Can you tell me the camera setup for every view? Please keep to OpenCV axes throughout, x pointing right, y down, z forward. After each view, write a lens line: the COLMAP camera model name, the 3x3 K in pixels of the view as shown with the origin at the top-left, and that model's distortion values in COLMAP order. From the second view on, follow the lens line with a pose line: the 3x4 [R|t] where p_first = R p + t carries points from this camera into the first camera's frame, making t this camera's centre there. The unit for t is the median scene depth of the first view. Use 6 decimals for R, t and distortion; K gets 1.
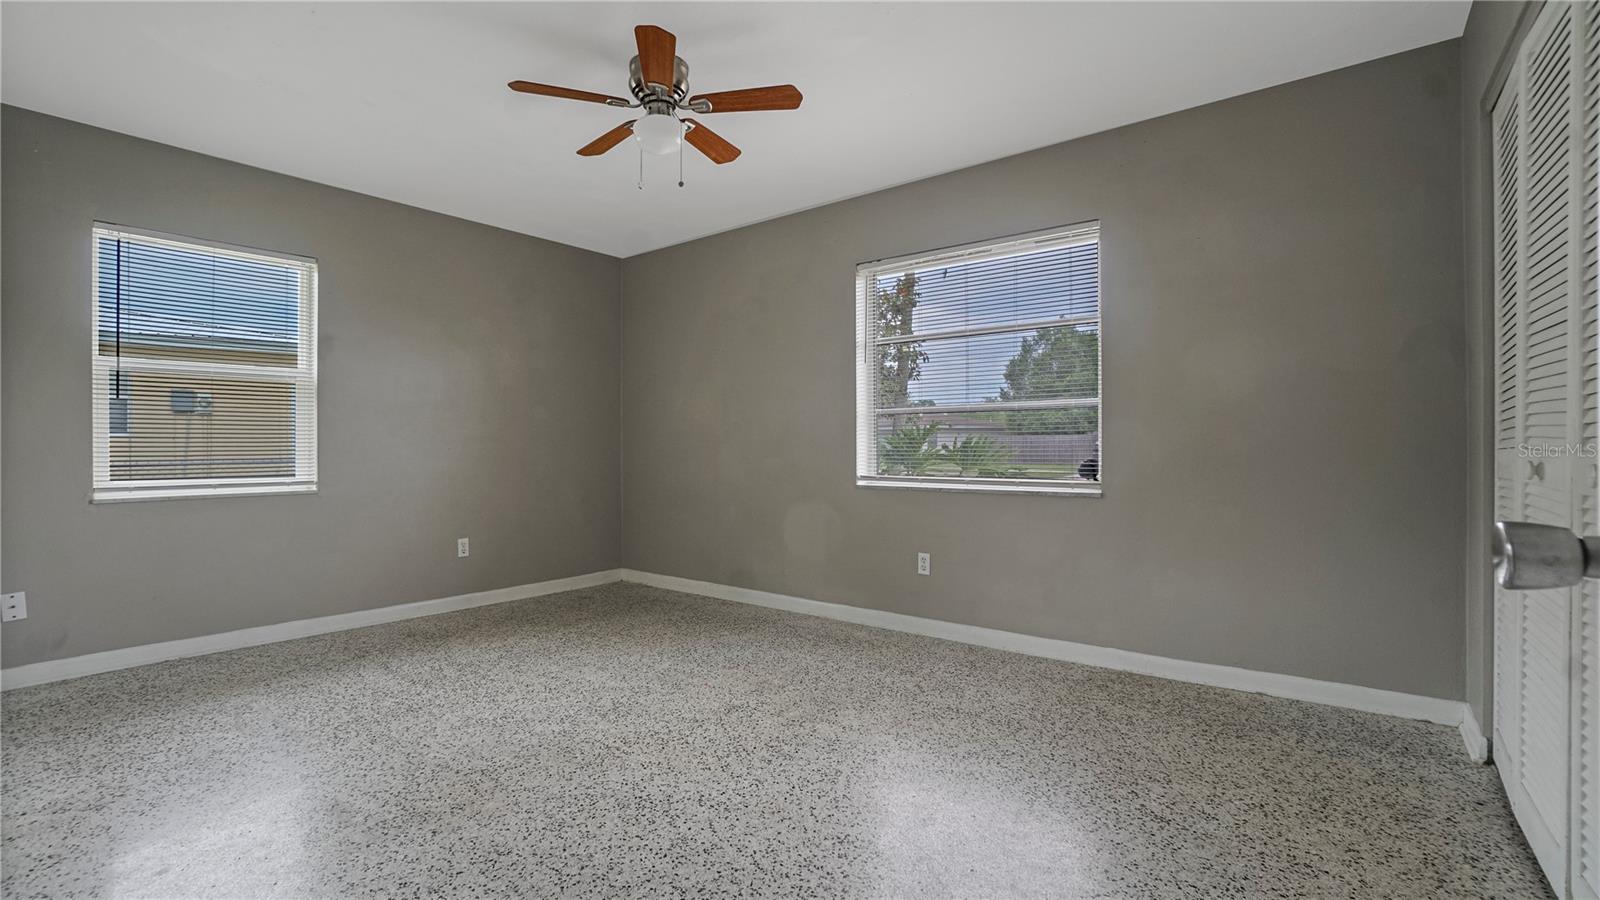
lens RADIAL K [[712.4, 0, 772.0], [0, 712.4, 442.5], [0, 0, 1]] dist [-0.060774, 0.021393]
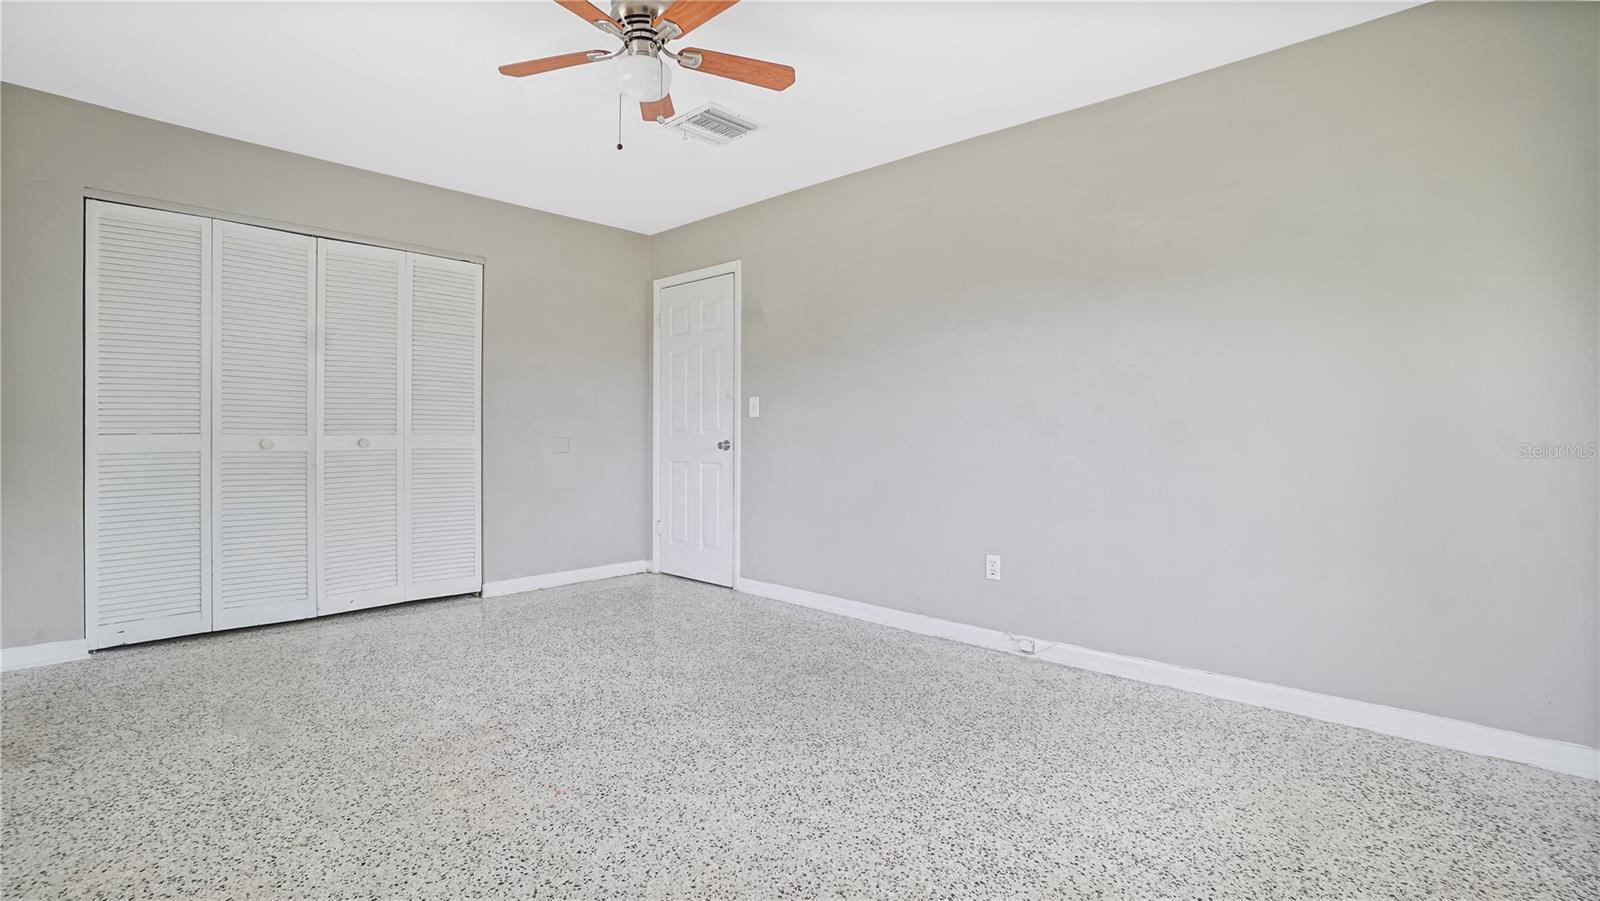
lens RADIAL K [[712.4, 0, 772.0], [0, 712.4, 443.0], [0, 0, 1]] dist [-0.060774, 0.021393]
pose [[-0.997103, -0.001525, 0.076042, -0.390605], [-0.001069, 0.999981, 0.006034, 0.012746], [-0.076050, 0.005936, -0.997086, 1.867943]]
